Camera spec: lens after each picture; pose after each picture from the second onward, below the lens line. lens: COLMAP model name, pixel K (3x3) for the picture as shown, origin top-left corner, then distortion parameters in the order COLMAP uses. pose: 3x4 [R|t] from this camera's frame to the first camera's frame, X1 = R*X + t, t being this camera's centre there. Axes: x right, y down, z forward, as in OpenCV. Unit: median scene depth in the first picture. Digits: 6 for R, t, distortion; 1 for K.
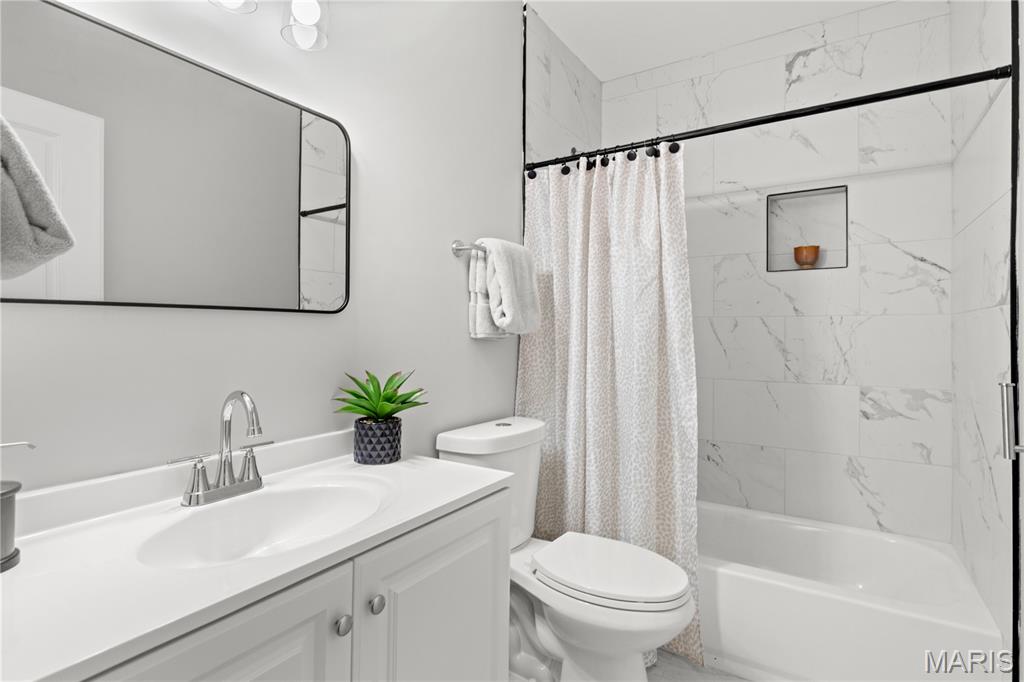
lens RADIAL K [[520.1, 0, 509.0], [0, 520.1, 334.1], [0, 0, 1]] dist [-0.004087, -0.000021]
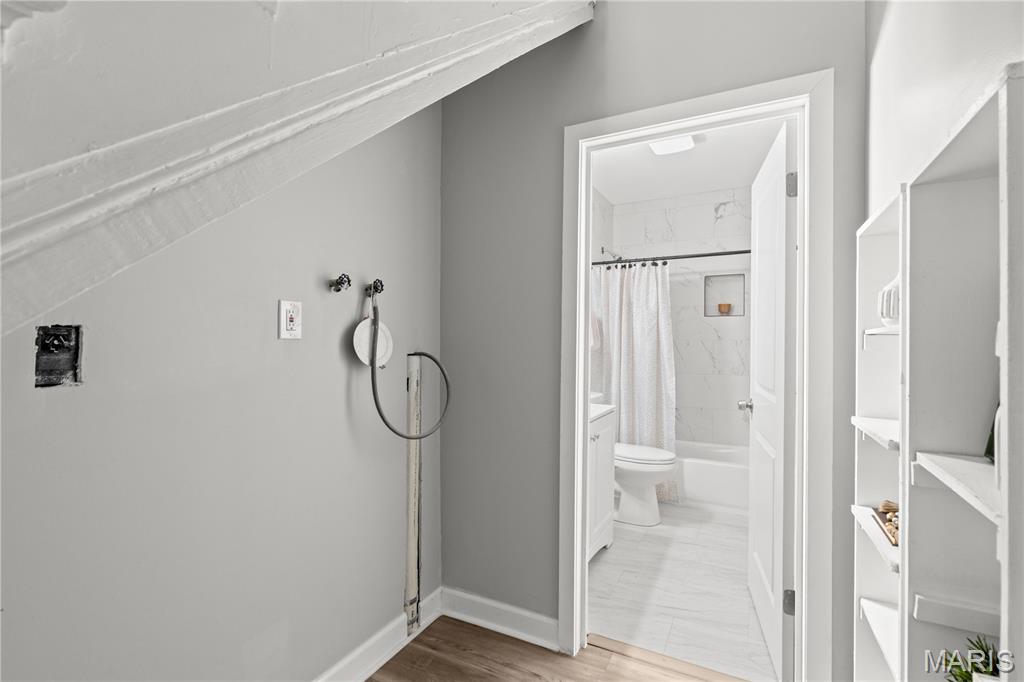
lens RADIAL K [[471.2, 0, 516.2], [0, 471.2, 345.6], [0, 0, 1]] dist [0.004151, -0.001460]
pose [[0.995081, 0.001876, 0.099050, -0.444481], [-0.002472, 0.999980, 0.005898, -0.029007], [-0.099037, -0.006114, 0.995065, -0.801409]]
